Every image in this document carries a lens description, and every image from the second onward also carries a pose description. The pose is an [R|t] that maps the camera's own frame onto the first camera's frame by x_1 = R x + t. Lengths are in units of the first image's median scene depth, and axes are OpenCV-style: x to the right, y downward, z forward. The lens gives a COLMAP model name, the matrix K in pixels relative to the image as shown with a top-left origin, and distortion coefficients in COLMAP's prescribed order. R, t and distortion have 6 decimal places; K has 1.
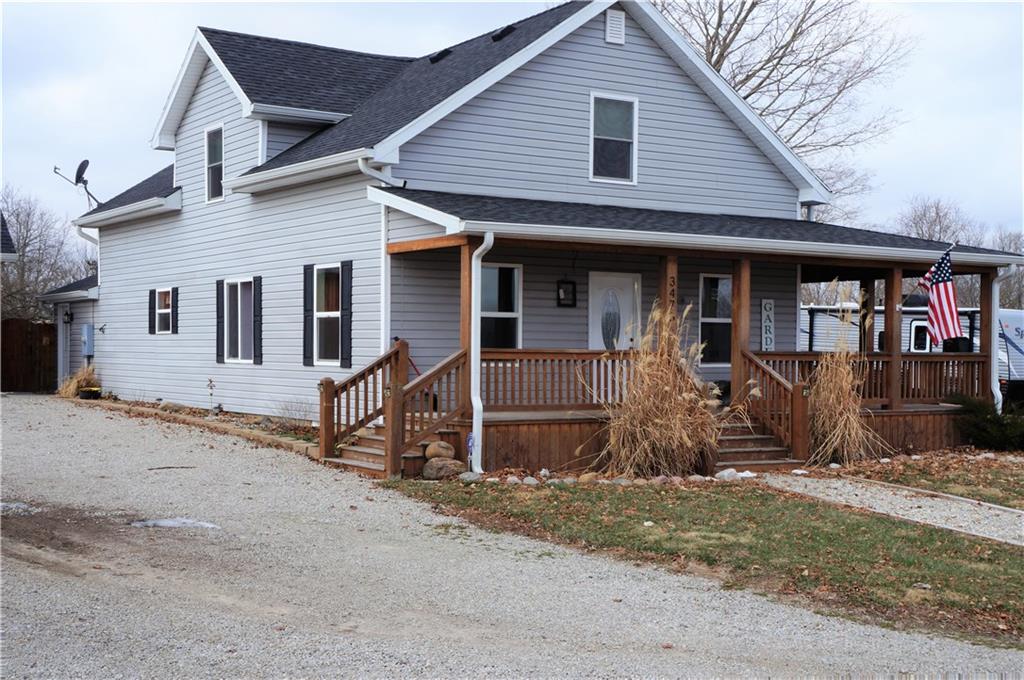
lens RADIAL K [[1377.1, 0, 512.0], [0, 1377.1, 340.0], [0, 0, 1]] dist [0.032700, 0.008863]
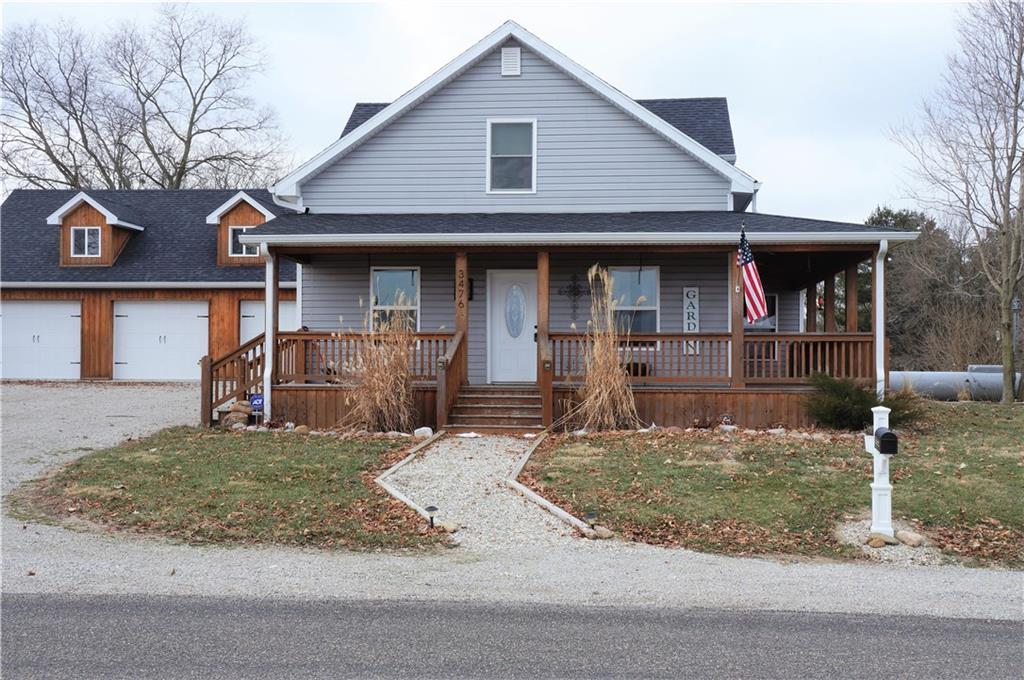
lens RADIAL K [[1303.3, 0, 512.0], [0, 1303.3, 340.0], [0, 0, 1]] dist [0.003239, -0.016407]
pose [[0.788451, -0.017520, -0.614848, 0.753968], [0.006488, 0.999776, -0.020169, 0.033492], [0.615063, 0.011913, 0.788388, 0.124894]]
